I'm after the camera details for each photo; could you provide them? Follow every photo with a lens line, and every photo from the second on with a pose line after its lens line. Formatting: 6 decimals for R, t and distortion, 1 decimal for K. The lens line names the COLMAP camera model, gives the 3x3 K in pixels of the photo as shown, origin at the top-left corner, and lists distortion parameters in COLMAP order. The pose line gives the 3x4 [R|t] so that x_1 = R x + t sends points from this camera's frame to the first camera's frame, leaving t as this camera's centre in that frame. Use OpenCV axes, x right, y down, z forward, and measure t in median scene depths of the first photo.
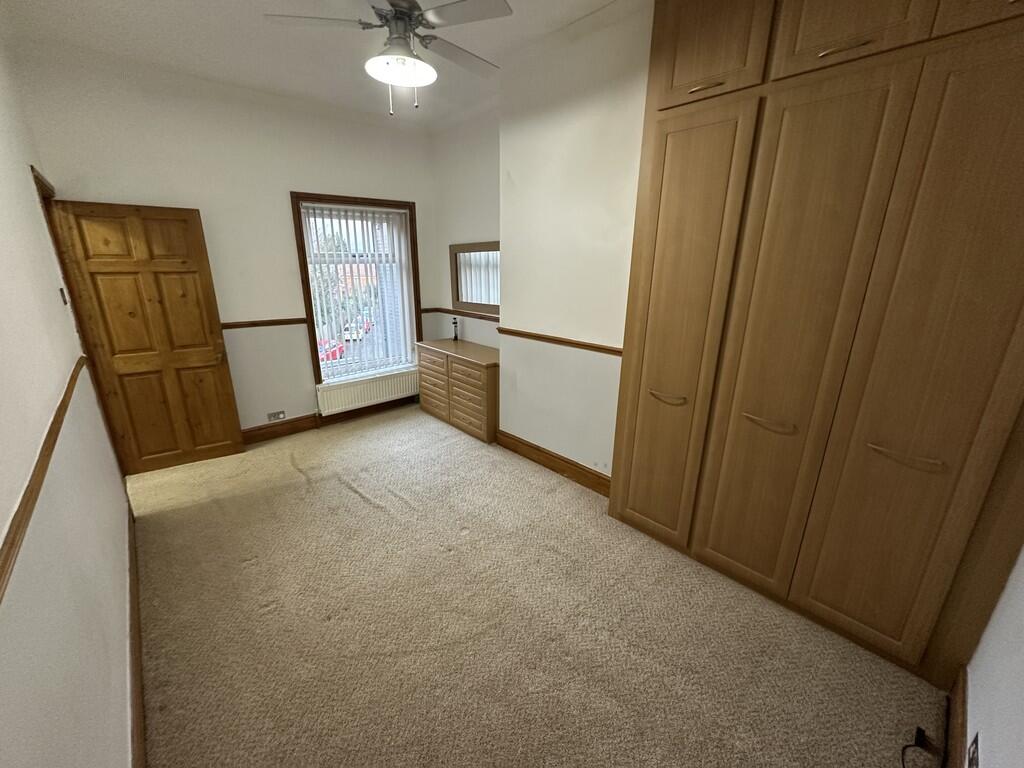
lens RADIAL K [[407.8, 0, 514.0], [0, 407.8, 382.9], [0, 0, 1]] dist [-0.001664, 0.000036]
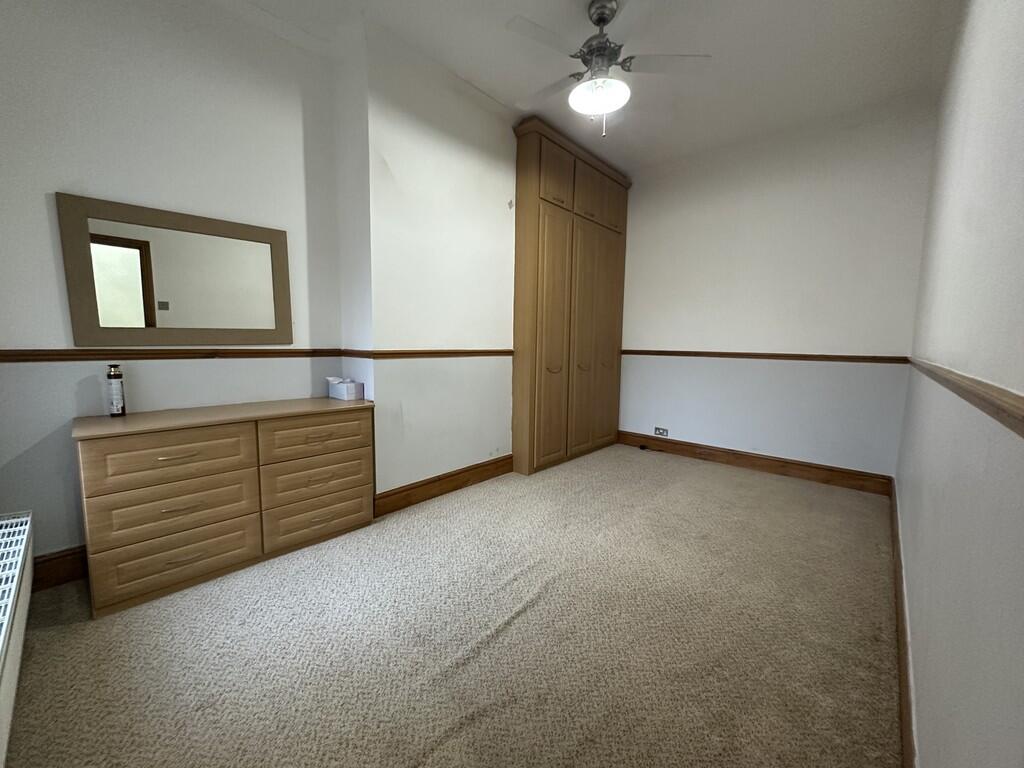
lens RADIAL K [[401.8, 0, 506.5], [0, 401.8, 392.1], [0, 0, 1]] dist [-0.000348, -0.000049]
pose [[-0.072690, -0.135551, 0.988100, -0.910700], [0.262165, 0.953284, 0.150061, -0.131437], [-0.962282, 0.269953, -0.033757, 0.940231]]
